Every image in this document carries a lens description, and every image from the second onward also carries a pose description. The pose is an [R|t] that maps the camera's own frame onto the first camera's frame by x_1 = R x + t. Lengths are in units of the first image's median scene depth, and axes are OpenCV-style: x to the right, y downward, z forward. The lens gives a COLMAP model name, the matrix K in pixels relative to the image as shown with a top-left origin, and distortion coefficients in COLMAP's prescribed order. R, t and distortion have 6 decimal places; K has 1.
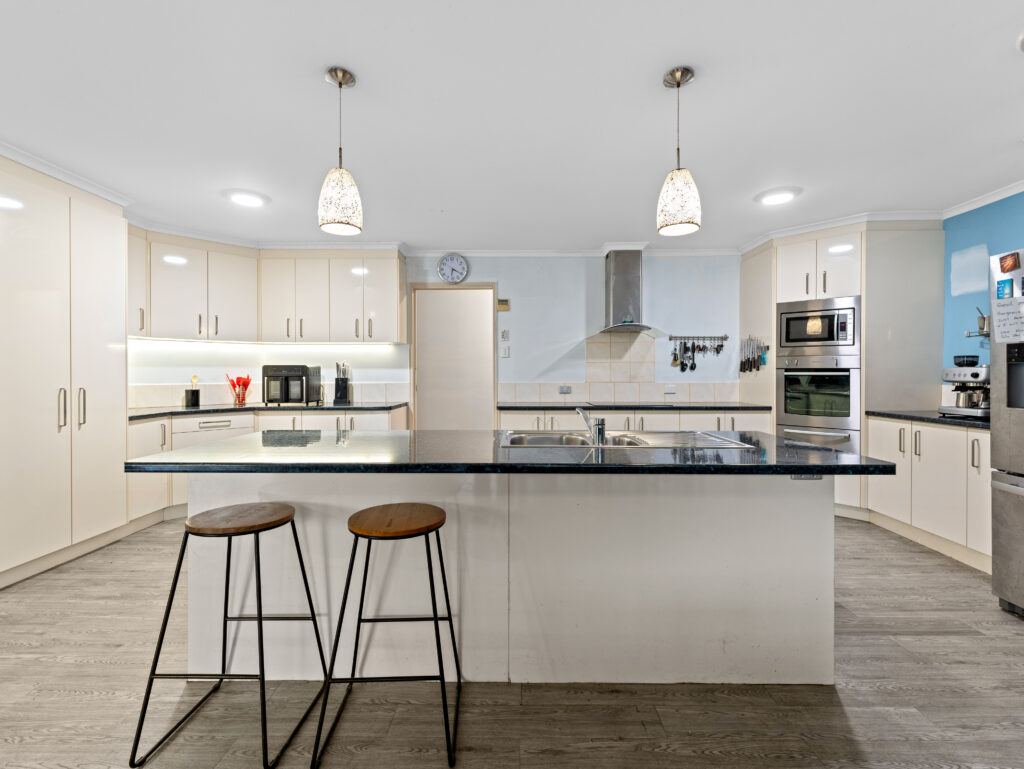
lens RADIAL K [[462.6, 0, 511.9], [0, 462.6, 375.3], [0, 0, 1]] dist [0.000176, 0.000418]
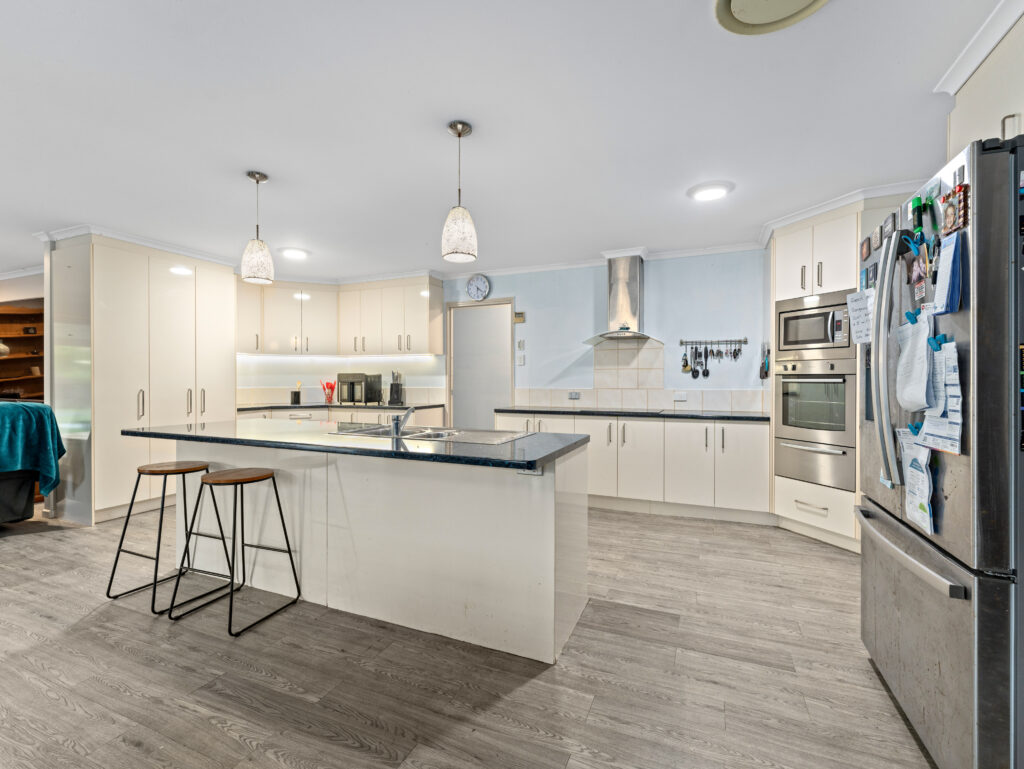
lens RADIAL K [[459.6, 0, 510.8], [0, 459.6, 383.6], [0, 0, 1]] dist [-0.000030, 0.000156]
pose [[0.923277, 0.004821, -0.384104, 0.403494], [-0.003362, 0.999984, 0.004471, 0.000079], [0.384120, -0.002837, 0.923279, -0.015335]]
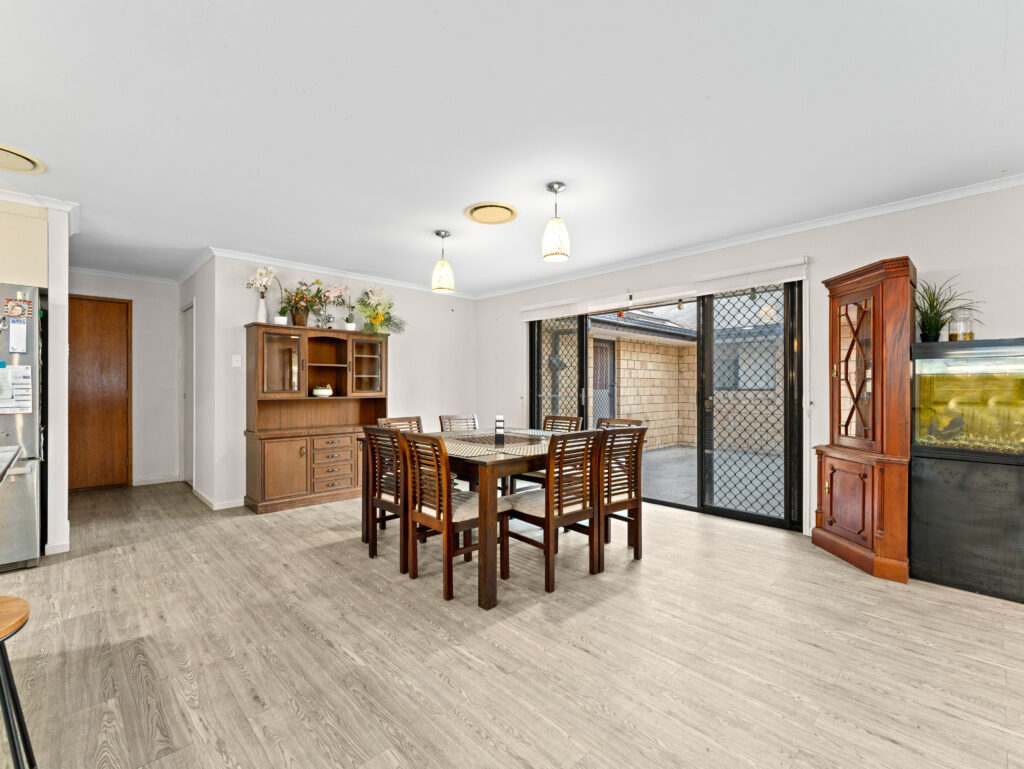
lens RADIAL K [[462.2, 0, 512.0], [0, 462.2, 384.5], [0, 0, 1]] dist [-0.001783, -0.000418]
pose [[-0.703228, 0.002352, 0.710960, -0.394852], [0.002121, 0.999997, -0.001210, 0.004671], [-0.710961, 0.000657, -0.703231, 0.305976]]
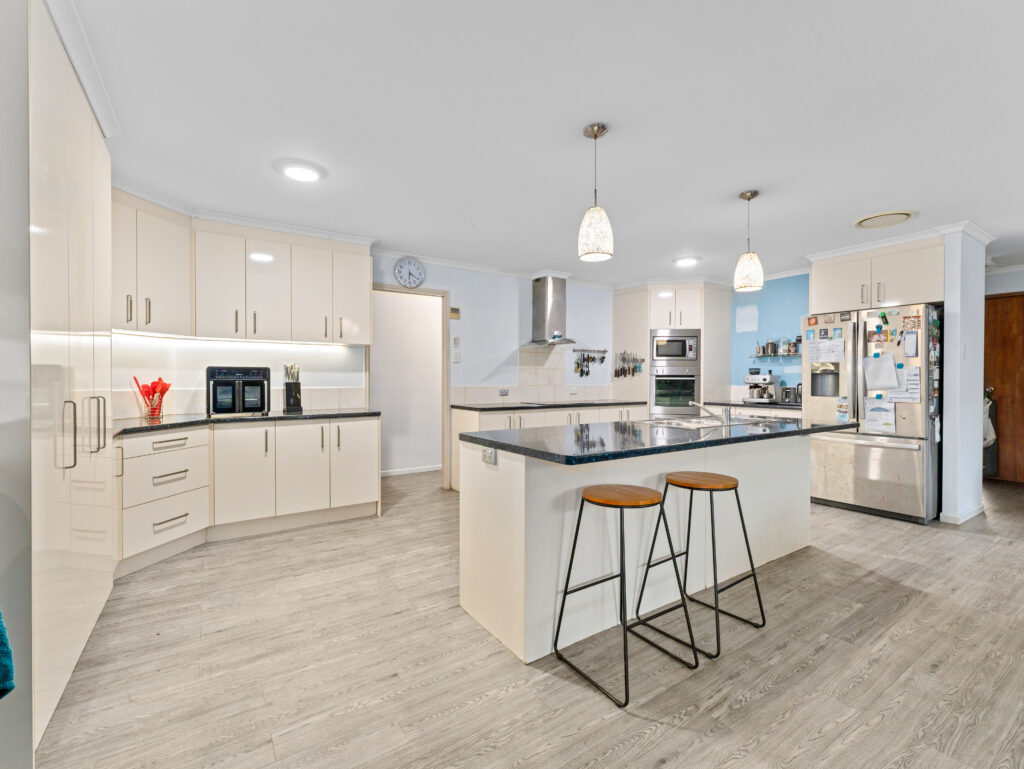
lens RADIAL K [[459.6, 0, 510.8], [0, 459.6, 383.6], [0, 0, 1]] dist [-0.000030, 0.000156]
pose [[0.829183, -0.004249, 0.558962, -0.530012], [0.000104, 0.999972, 0.007447, 0.001641], [-0.558978, -0.006117, 0.829160, 0.057203]]
